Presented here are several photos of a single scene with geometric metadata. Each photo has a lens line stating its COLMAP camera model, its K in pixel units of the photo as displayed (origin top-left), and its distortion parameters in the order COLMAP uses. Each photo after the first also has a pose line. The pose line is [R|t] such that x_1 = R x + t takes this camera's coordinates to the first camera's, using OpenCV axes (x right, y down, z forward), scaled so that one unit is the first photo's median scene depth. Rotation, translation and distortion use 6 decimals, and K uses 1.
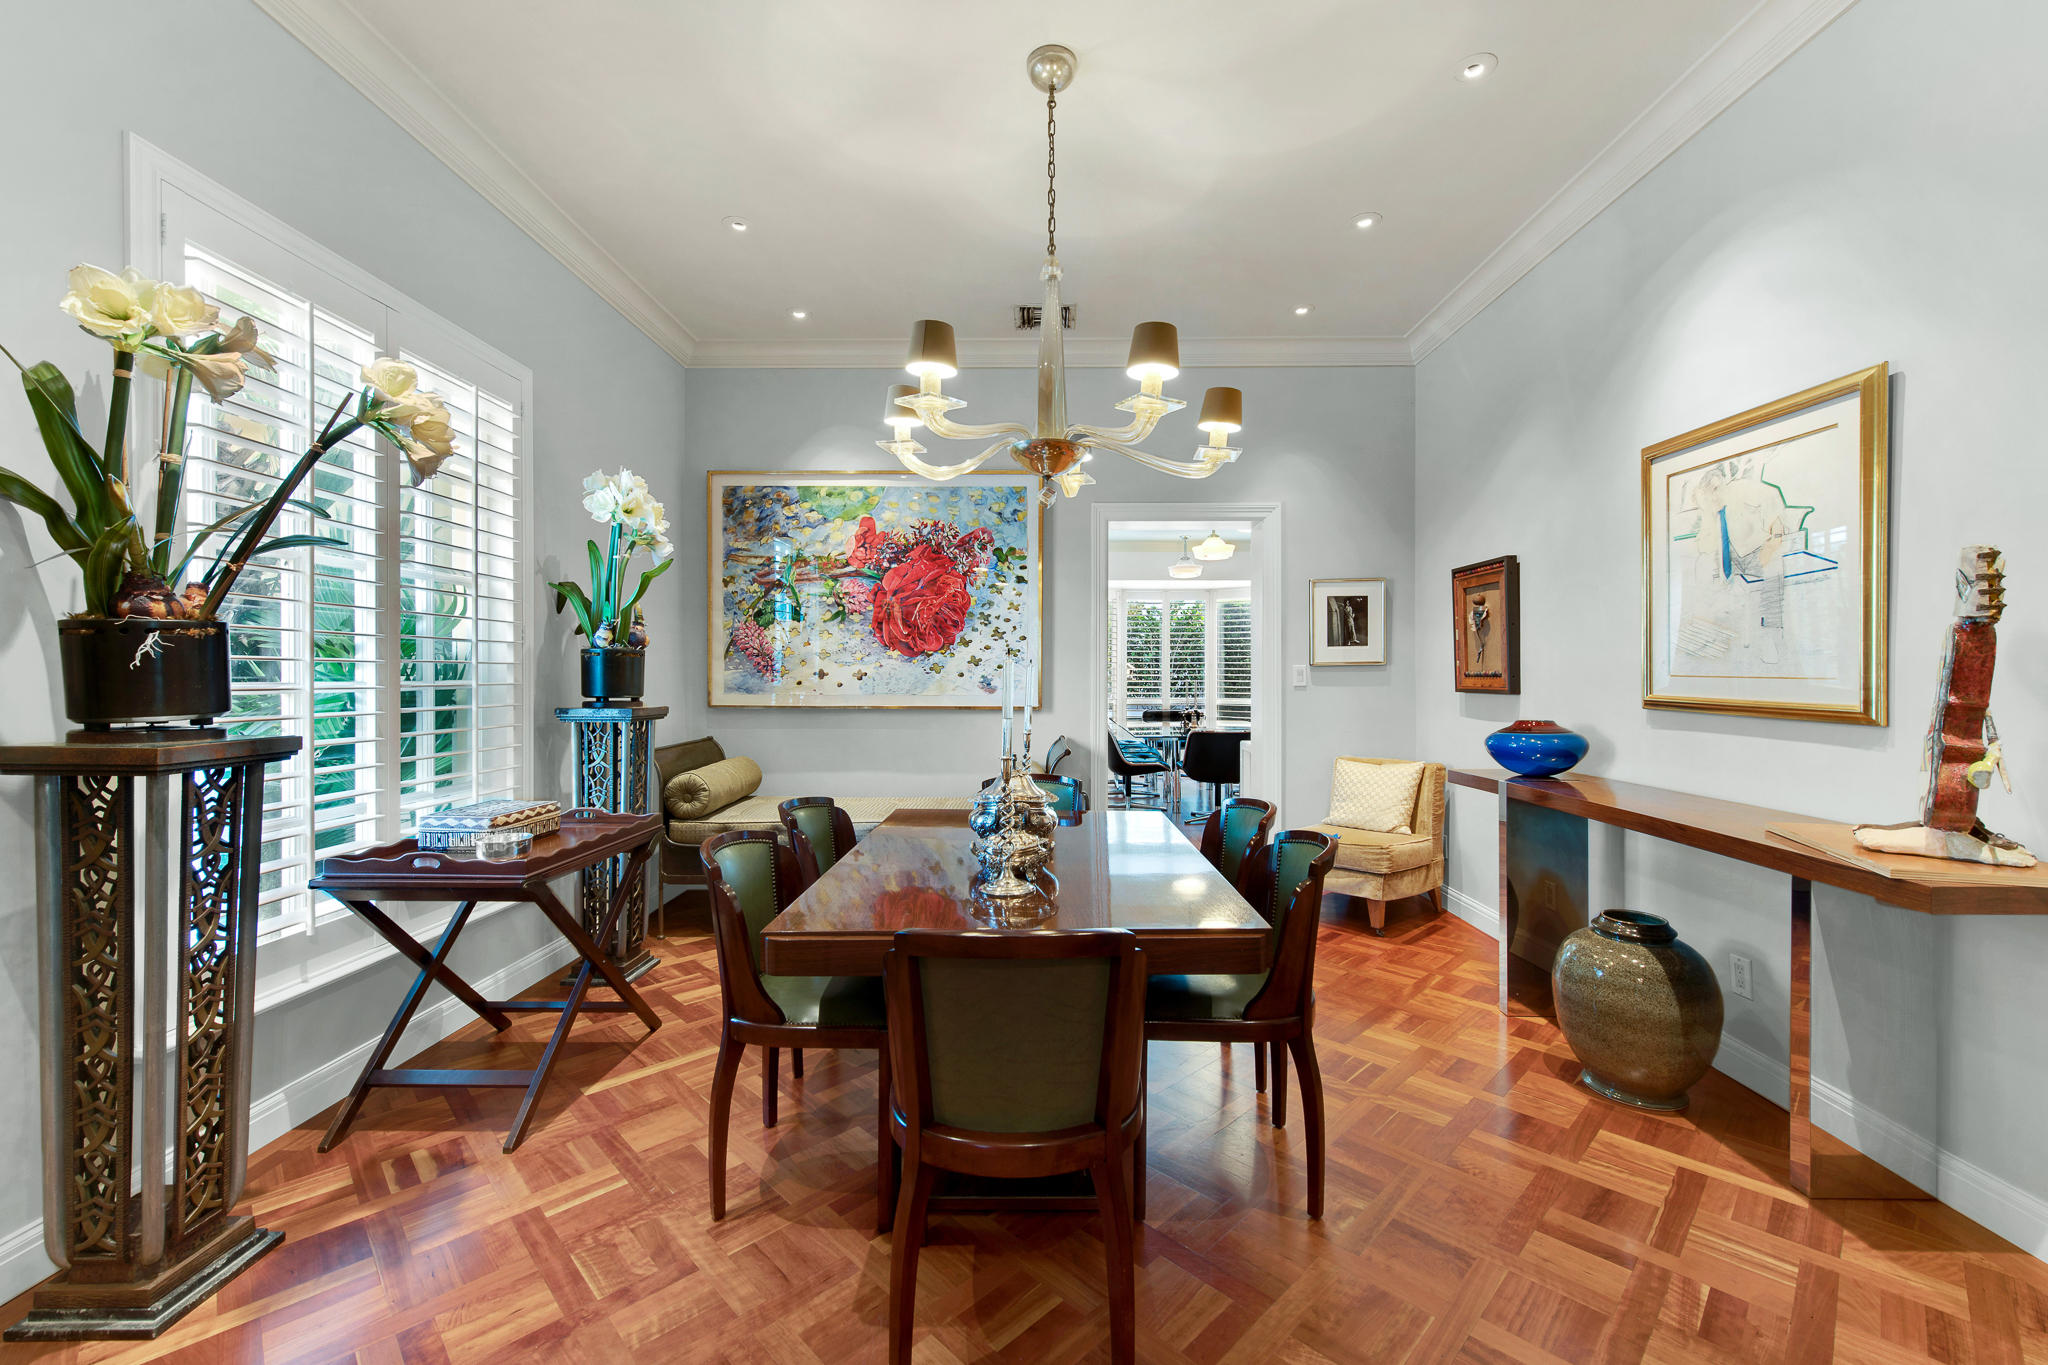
lens RADIAL K [[824.7, 0, 1035.5], [0, 824.7, 679.5], [0, 0, 1]] dist [0.008557, -0.000268]
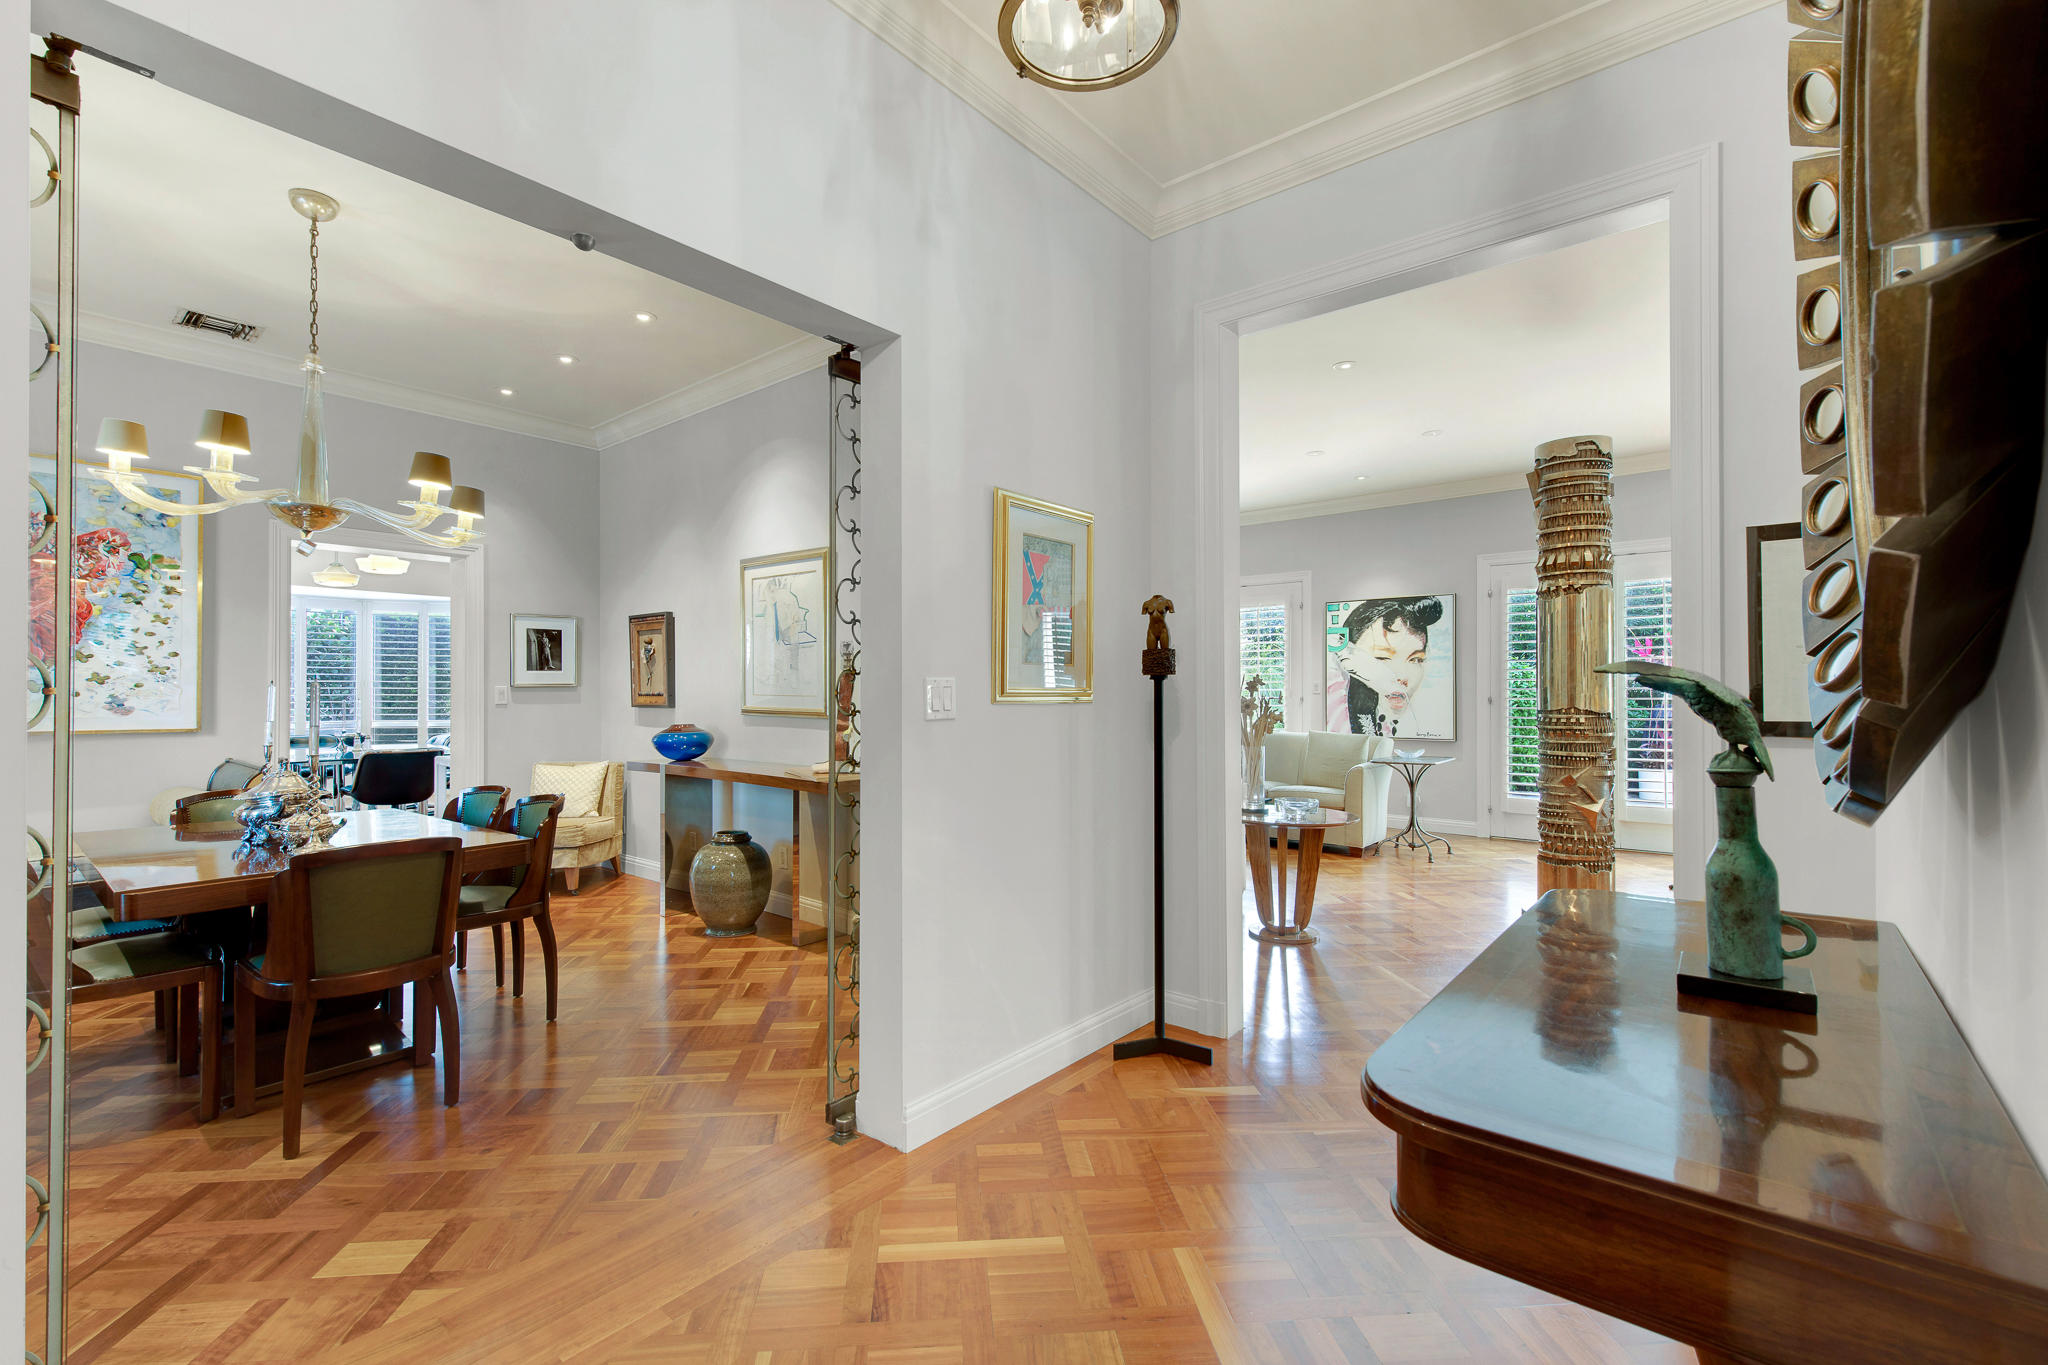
lens RADIAL K [[883.1, 0, 1021.3], [0, 883.1, 690.8], [0, 0, 1]] dist [0.018321, -0.012272]
pose [[0.630418, 0.003833, 0.776246, -0.284320], [0.004707, 0.999951, -0.008760, 0.005189], [-0.776241, 0.009176, 0.630369, -0.540161]]
